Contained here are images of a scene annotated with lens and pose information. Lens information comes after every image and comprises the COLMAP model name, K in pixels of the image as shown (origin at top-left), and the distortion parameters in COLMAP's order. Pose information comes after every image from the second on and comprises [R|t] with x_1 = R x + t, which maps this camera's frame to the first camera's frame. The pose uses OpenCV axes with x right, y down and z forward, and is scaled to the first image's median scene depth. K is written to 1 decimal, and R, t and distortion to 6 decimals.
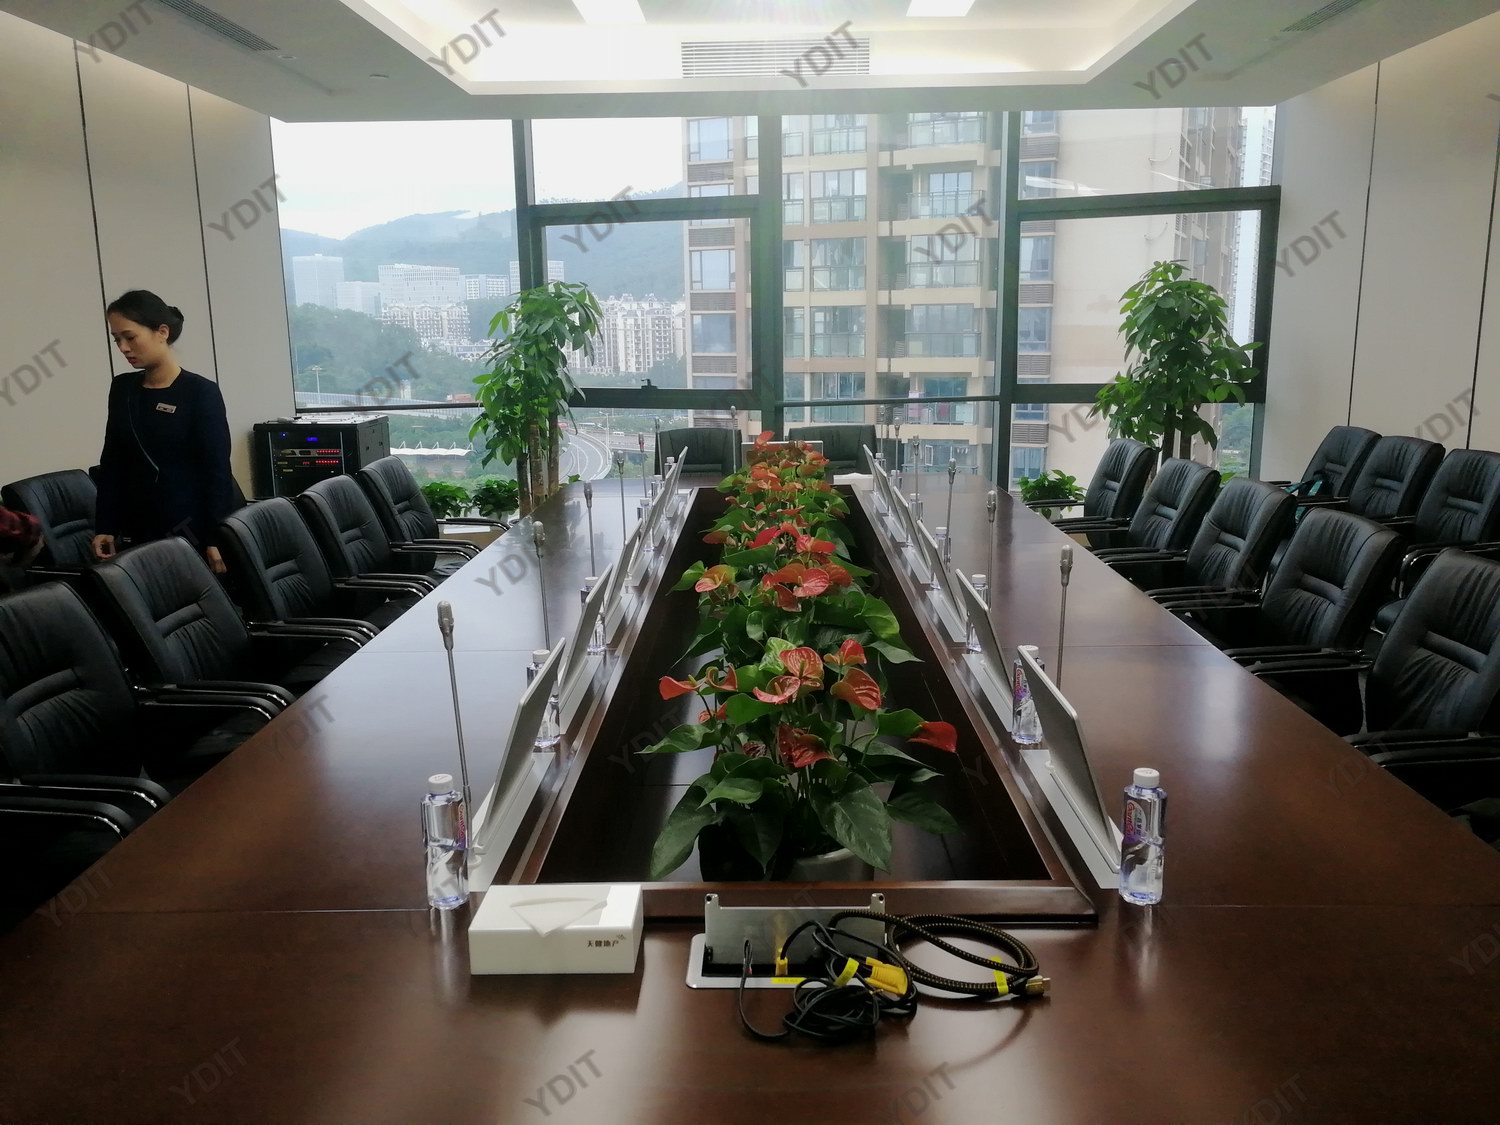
lens RADIAL K [[1191.1, 0, 750.0], [0, 1191.1, 562.5], [0, 0, 1]] dist [-0.059055, -0.003145]
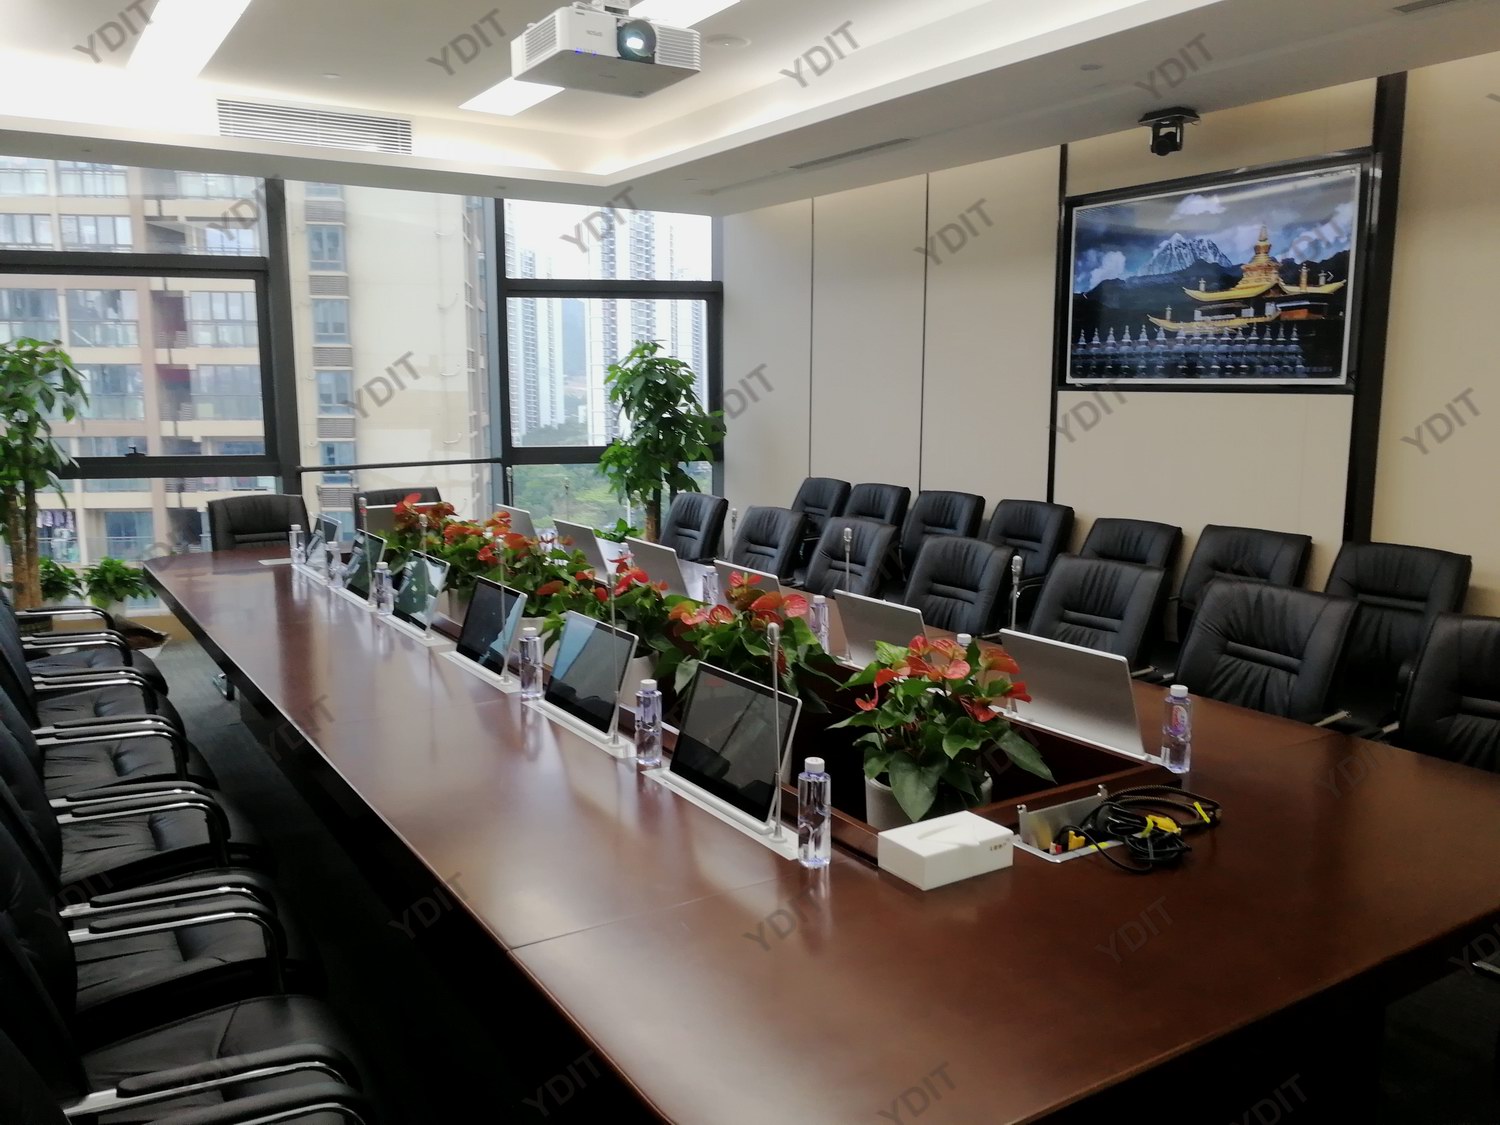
lens RADIAL K [[1191.1, 0, 750.0], [0, 1191.1, 562.5], [0, 0, 1]] dist [-0.059055, -0.003145]
pose [[0.823777, -0.056031, 0.564139, -0.223238], [0.085428, 0.996010, -0.025821, 0.001251], [-0.560441, 0.069464, 0.825276, -0.009466]]
